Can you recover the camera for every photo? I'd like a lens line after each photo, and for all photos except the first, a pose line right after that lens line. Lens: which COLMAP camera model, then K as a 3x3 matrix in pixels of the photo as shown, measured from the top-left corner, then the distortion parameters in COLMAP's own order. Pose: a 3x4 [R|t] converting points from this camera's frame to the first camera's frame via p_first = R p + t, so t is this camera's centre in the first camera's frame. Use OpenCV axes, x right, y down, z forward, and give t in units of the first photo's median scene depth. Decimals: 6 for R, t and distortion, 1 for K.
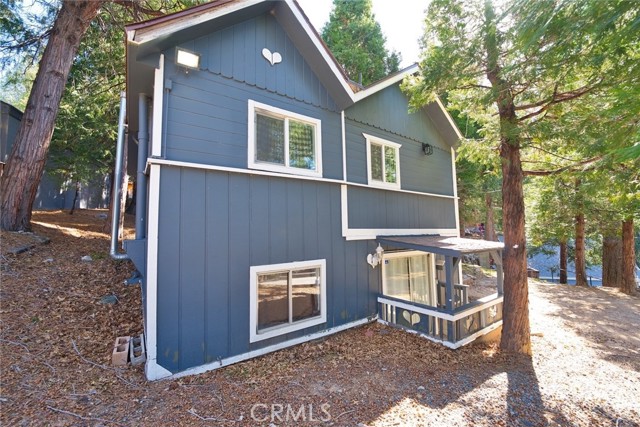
lens RADIAL K [[260.6, 0, 318.5], [0, 260.6, 212.4], [0, 0, 1]] dist [-0.008963, -0.000579]
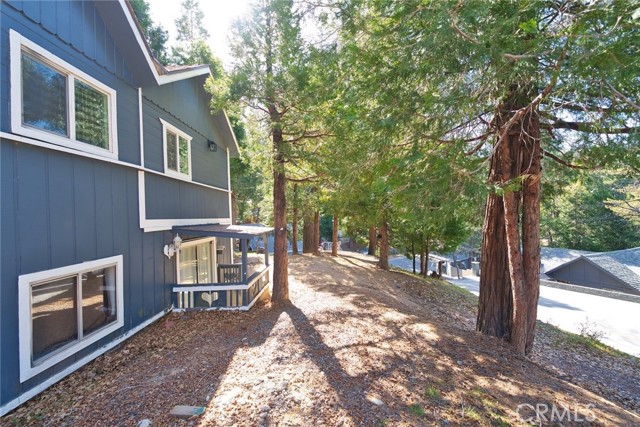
lens RADIAL K [[260.6, 0, 318.5], [0, 260.6, 212.4], [0, 0, 1]] dist [-0.008963, -0.000579]
pose [[0.599702, -0.000297, 0.800224, -0.265845], [-0.027547, 0.999400, 0.021015, 0.001840], [-0.799749, -0.034646, 0.599333, -0.037422]]
